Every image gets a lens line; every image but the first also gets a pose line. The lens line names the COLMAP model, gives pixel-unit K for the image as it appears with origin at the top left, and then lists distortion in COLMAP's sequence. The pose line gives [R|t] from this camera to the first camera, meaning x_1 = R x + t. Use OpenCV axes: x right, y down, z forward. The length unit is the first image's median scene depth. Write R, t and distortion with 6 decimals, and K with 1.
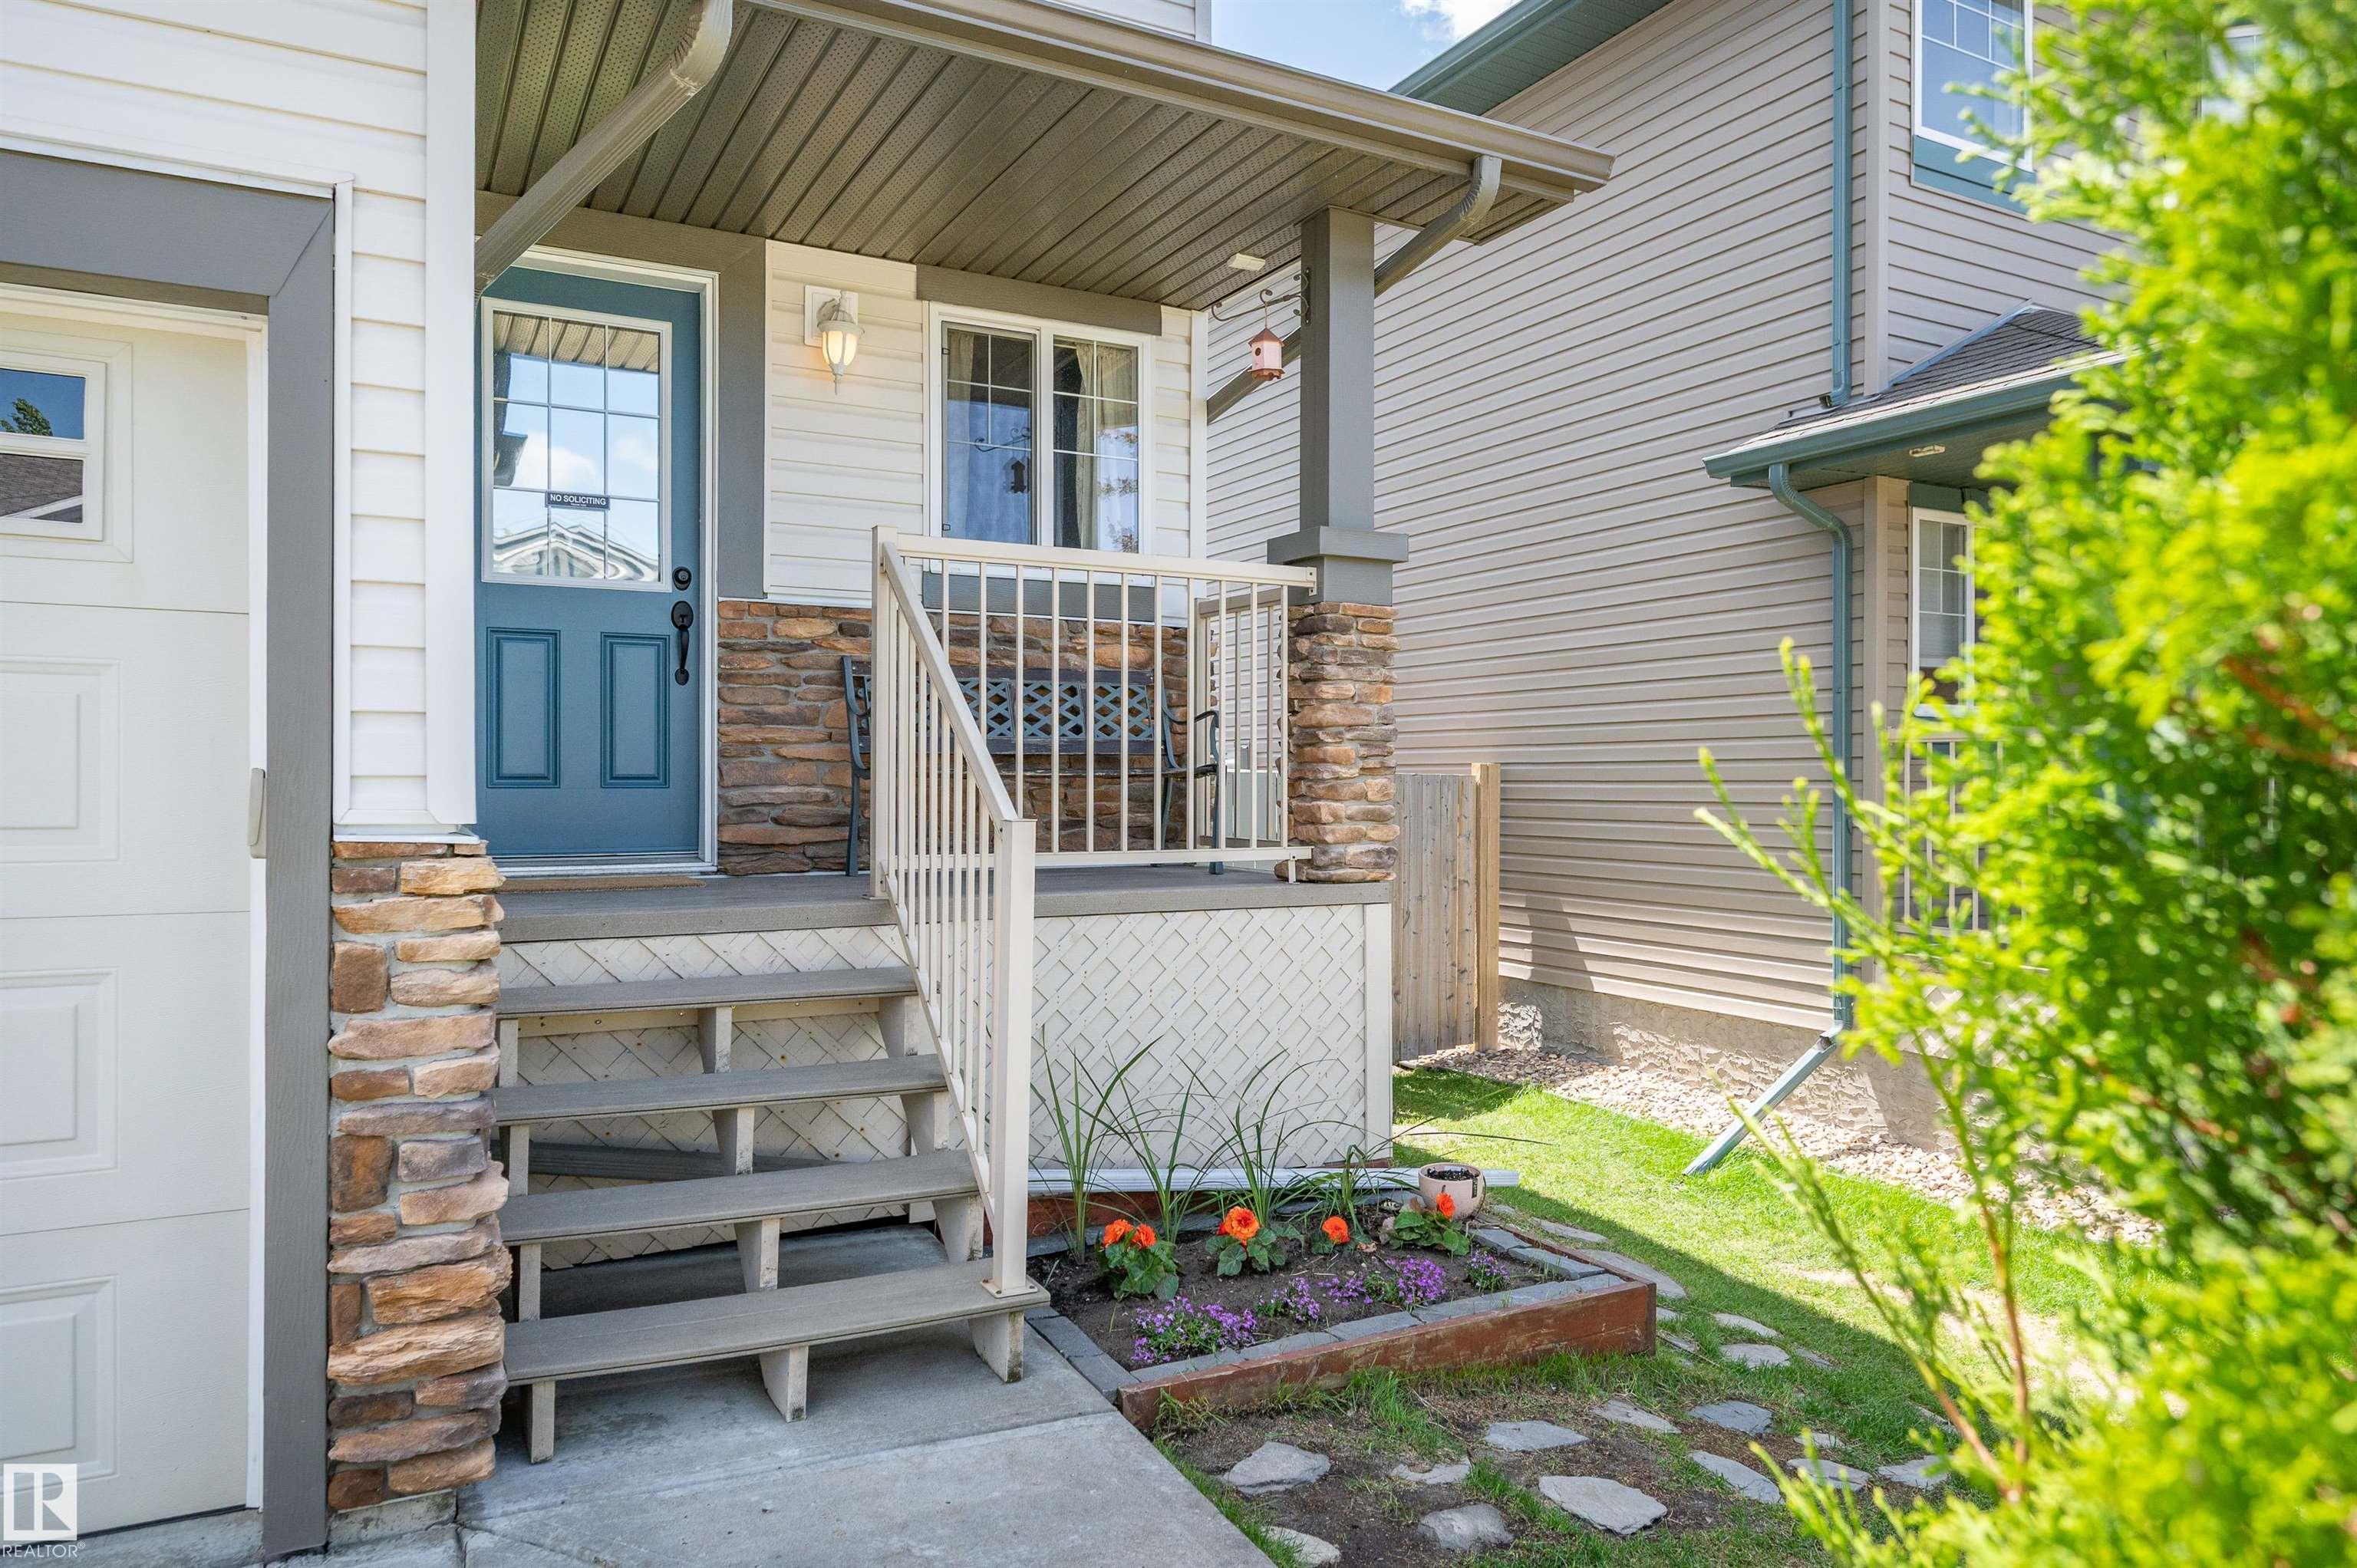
lens RADIAL K [[1513.3, 0, 1229.7], [0, 1513.3, 781.0], [0, 0, 1]] dist [0.000727, -0.001097]
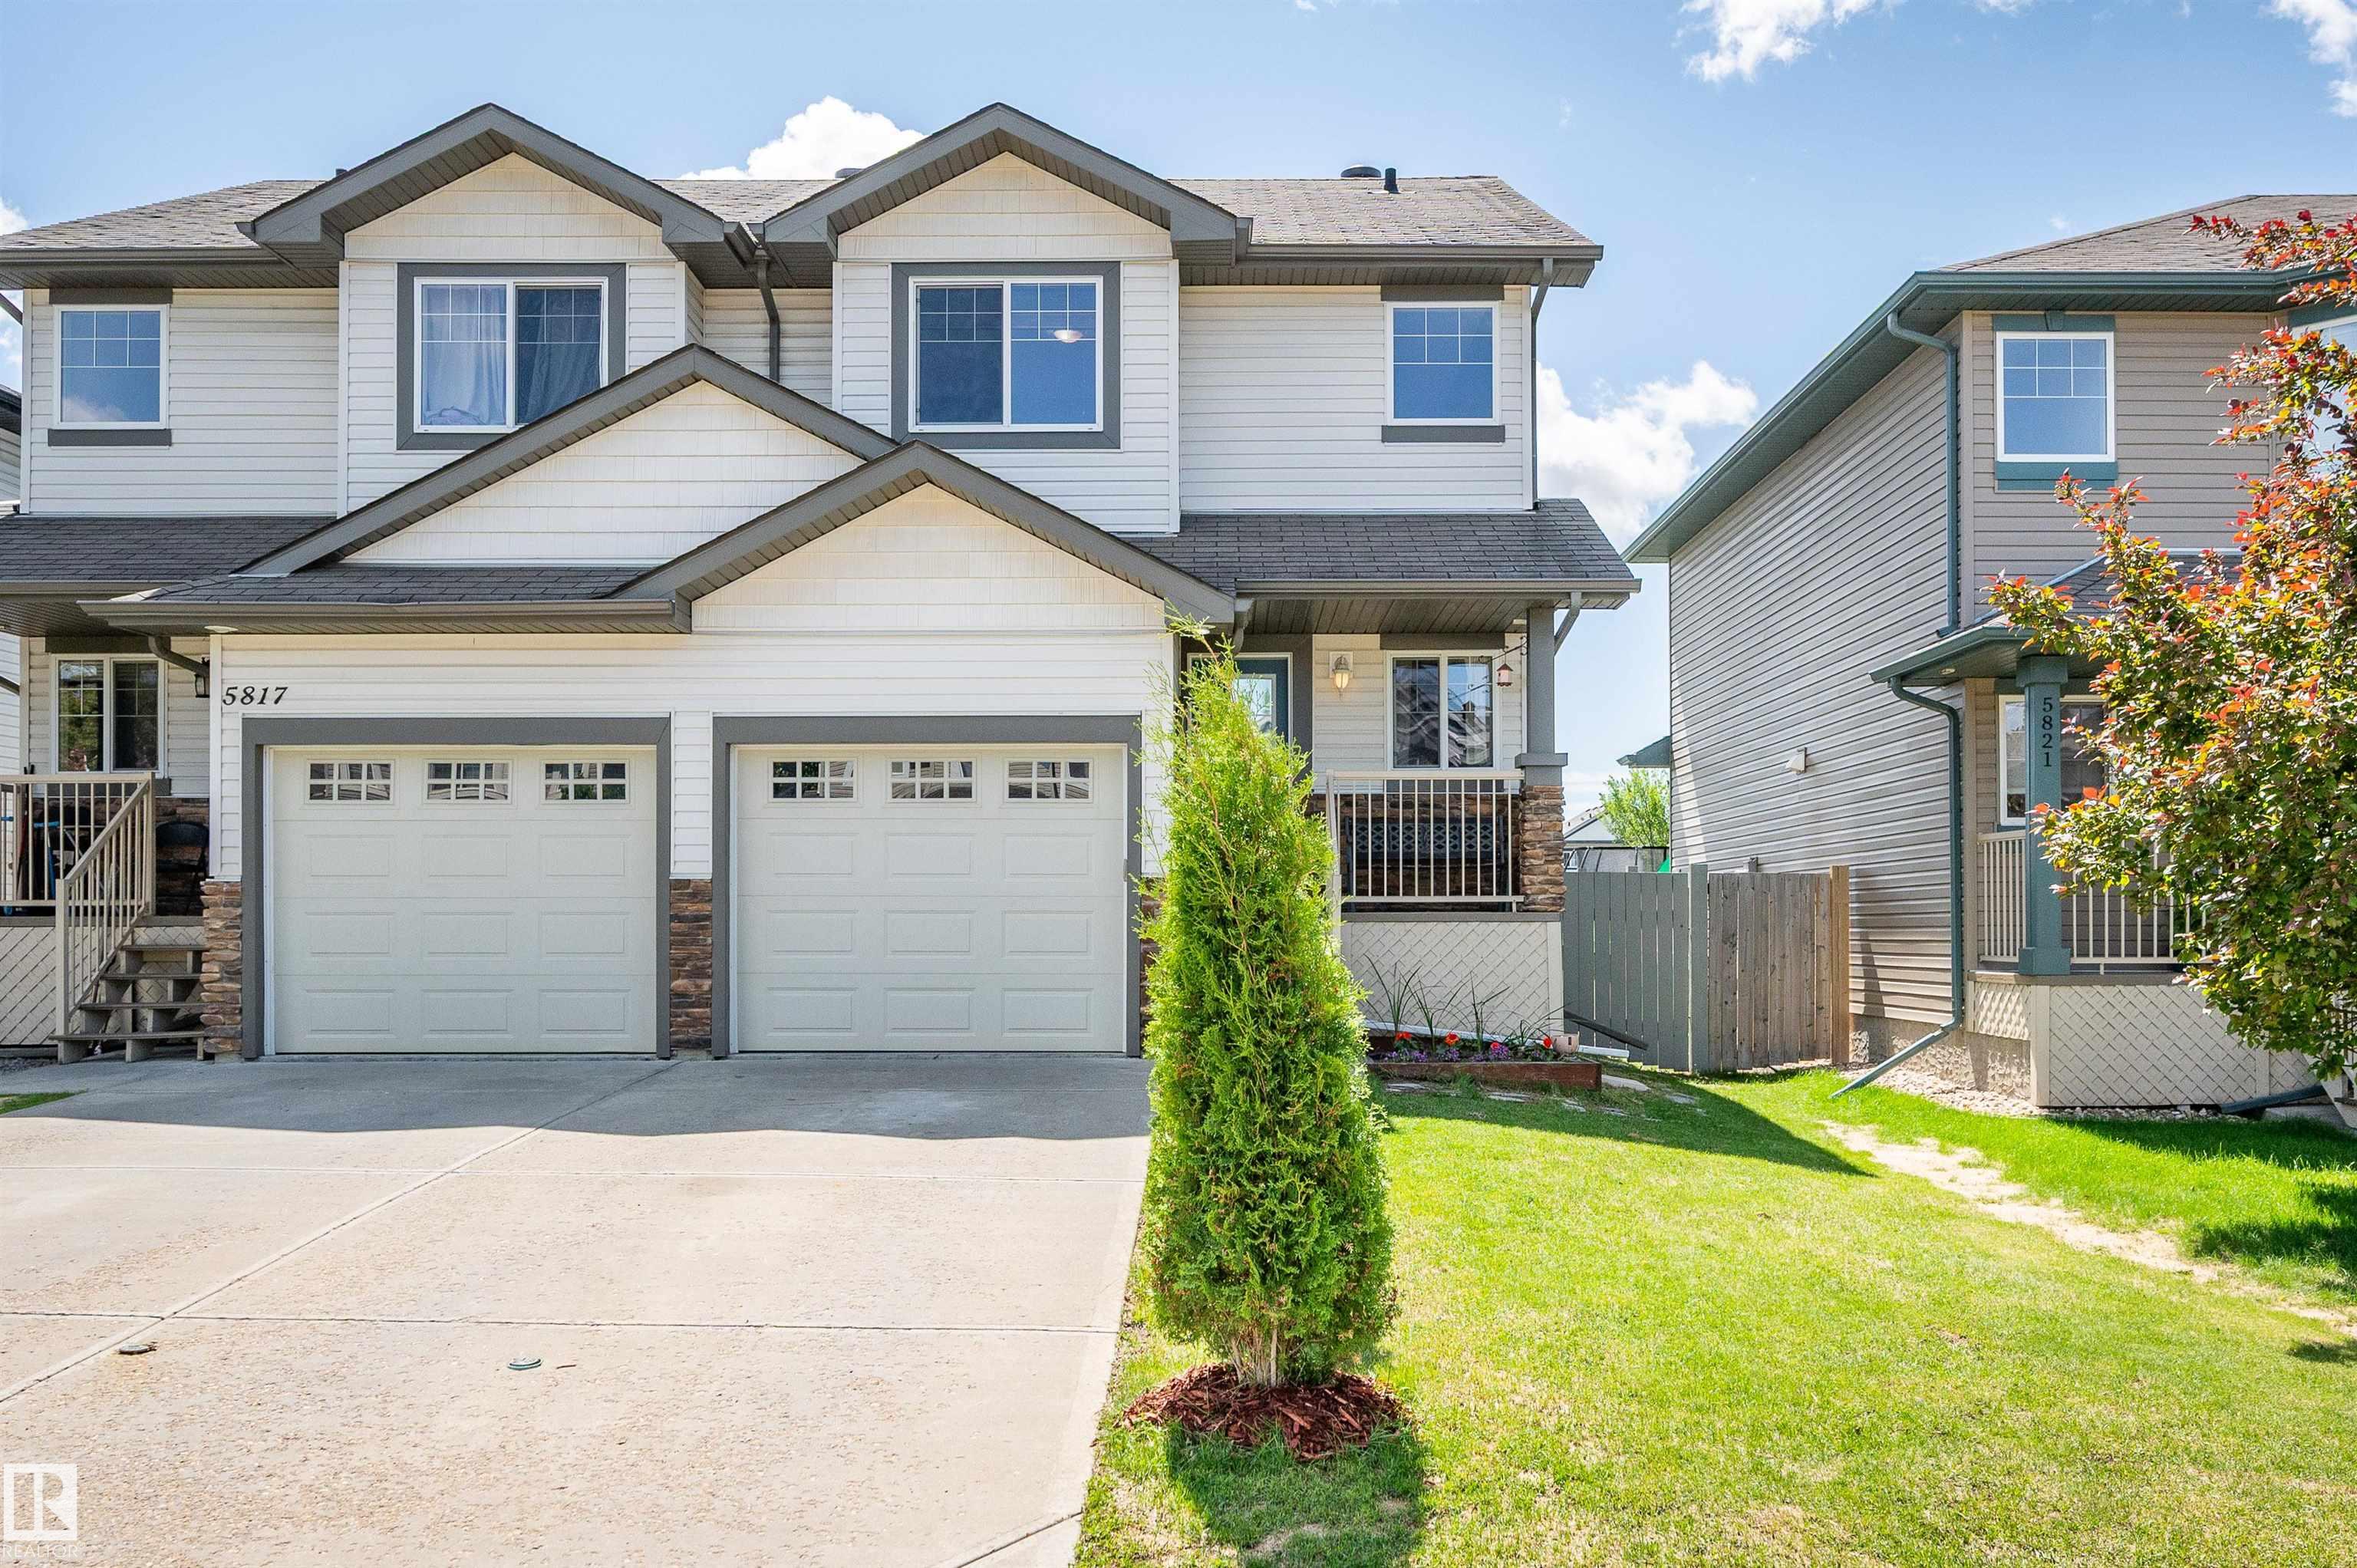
lens RADIAL K [[1852.9, 0, 1128.8], [0, 1852.9, 906.0], [0, 0, 1]] dist [0.002708, -0.000936]
pose [[0.844597, -0.008698, -0.535331, 0.957432], [0.001685, 0.999906, -0.013588, 0.088346], [0.535399, 0.010574, 0.844533, -1.509620]]
